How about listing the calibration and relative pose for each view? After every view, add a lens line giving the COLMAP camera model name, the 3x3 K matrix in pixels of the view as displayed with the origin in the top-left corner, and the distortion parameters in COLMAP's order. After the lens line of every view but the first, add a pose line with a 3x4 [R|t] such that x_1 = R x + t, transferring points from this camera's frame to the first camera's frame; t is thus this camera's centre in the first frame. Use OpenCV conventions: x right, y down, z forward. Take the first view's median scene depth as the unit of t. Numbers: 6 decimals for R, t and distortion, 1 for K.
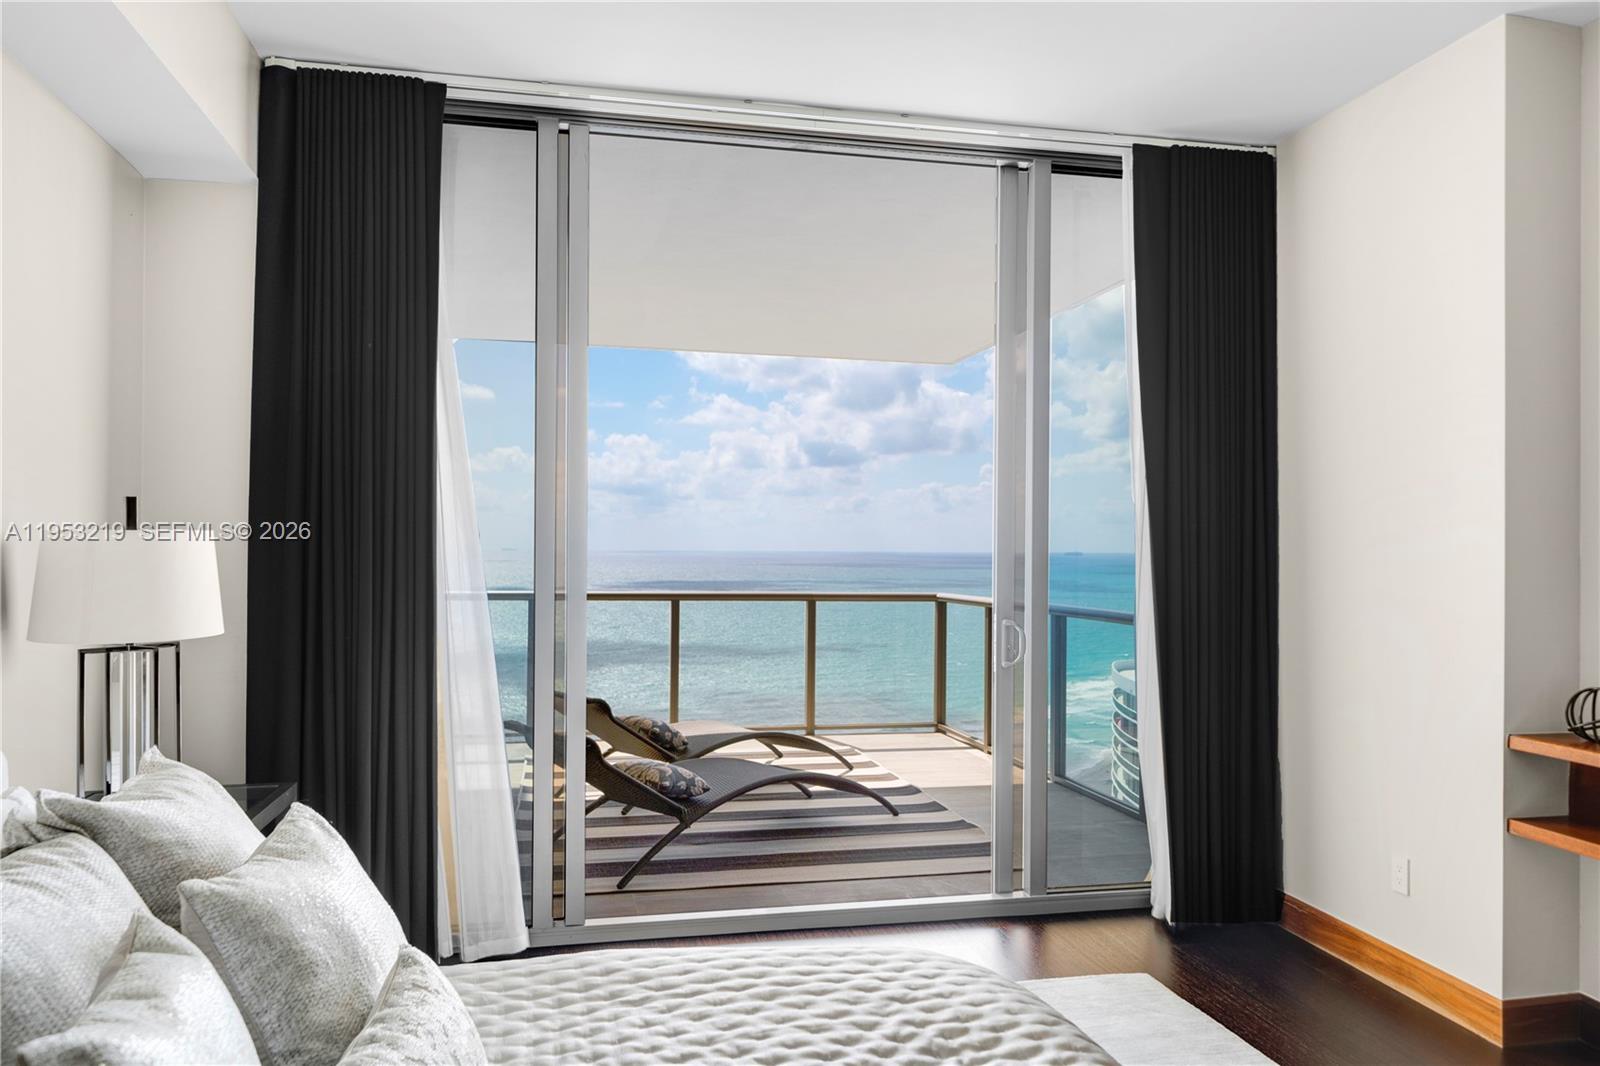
lens RADIAL K [[1107.5, 0, 795.5], [0, 1107.5, 536.5], [0, 0, 1]] dist [0.019011, -0.004116]
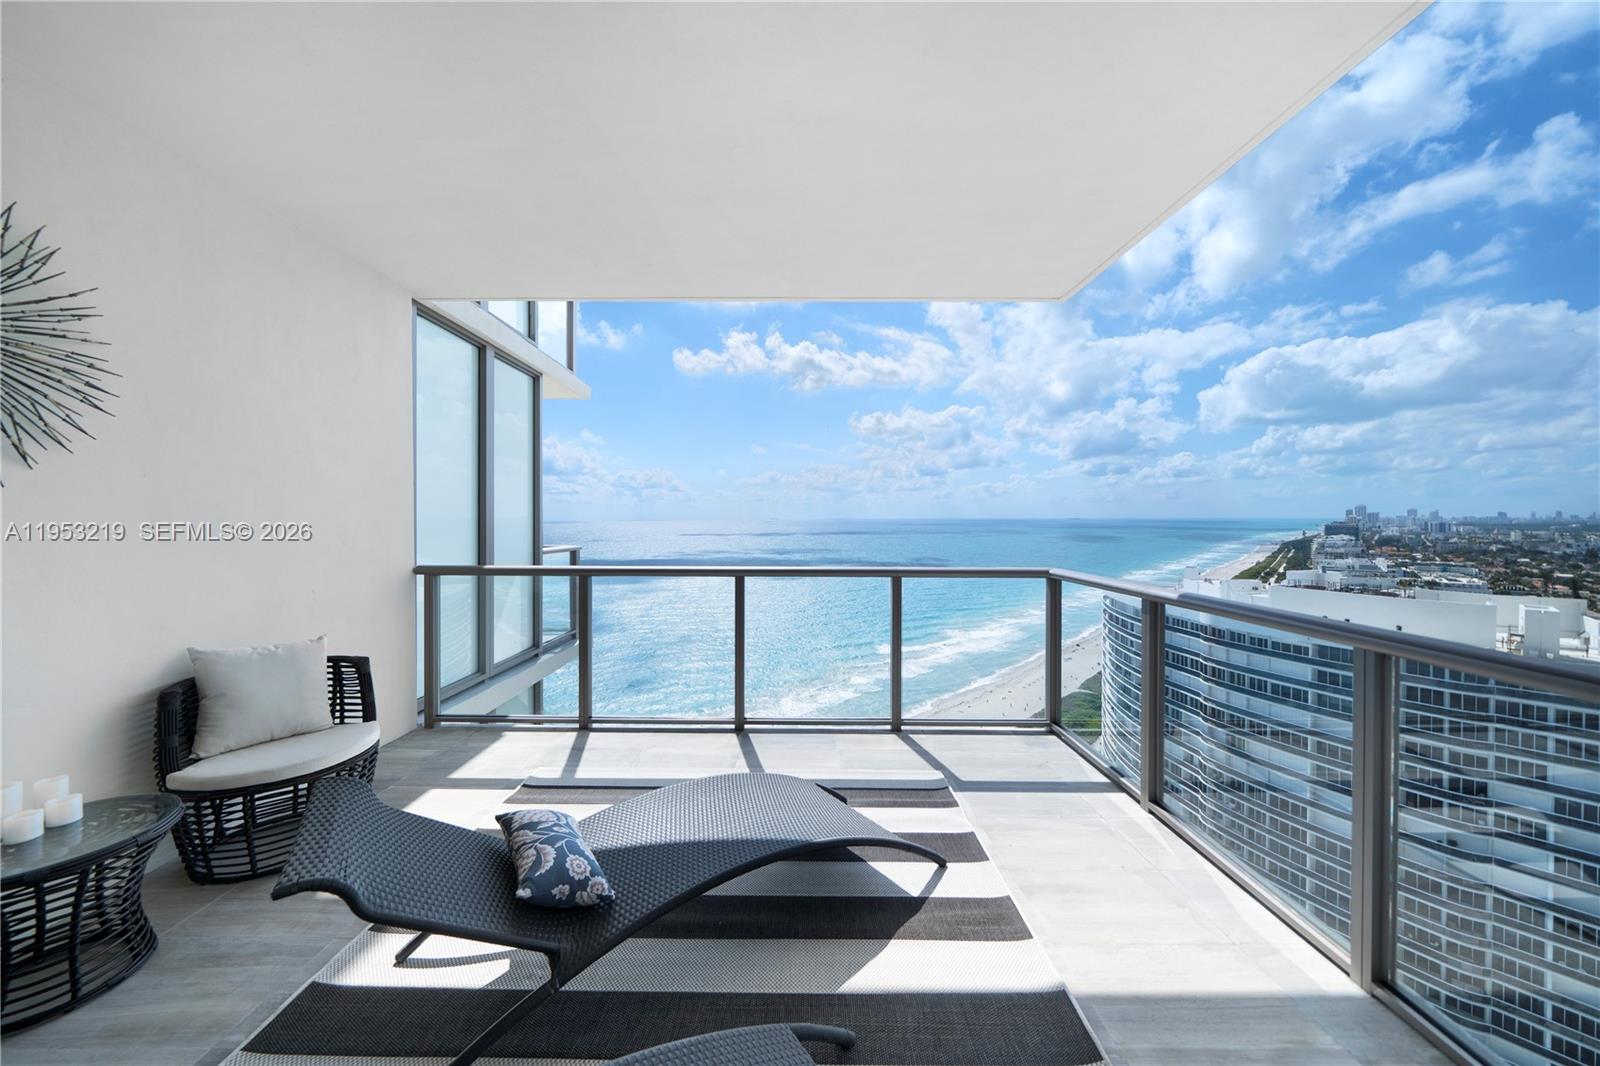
lens RADIAL K [[559.6, 0, 774.9], [0, 559.6, 521.8], [0, 0, 1]] dist [0.009356, -0.001040]
pose [[0.970433, -0.006446, -0.241286, 0.066526], [0.010139, 0.999850, 0.014070, 0.015324], [0.241159, -0.016100, 0.970352, 1.260567]]
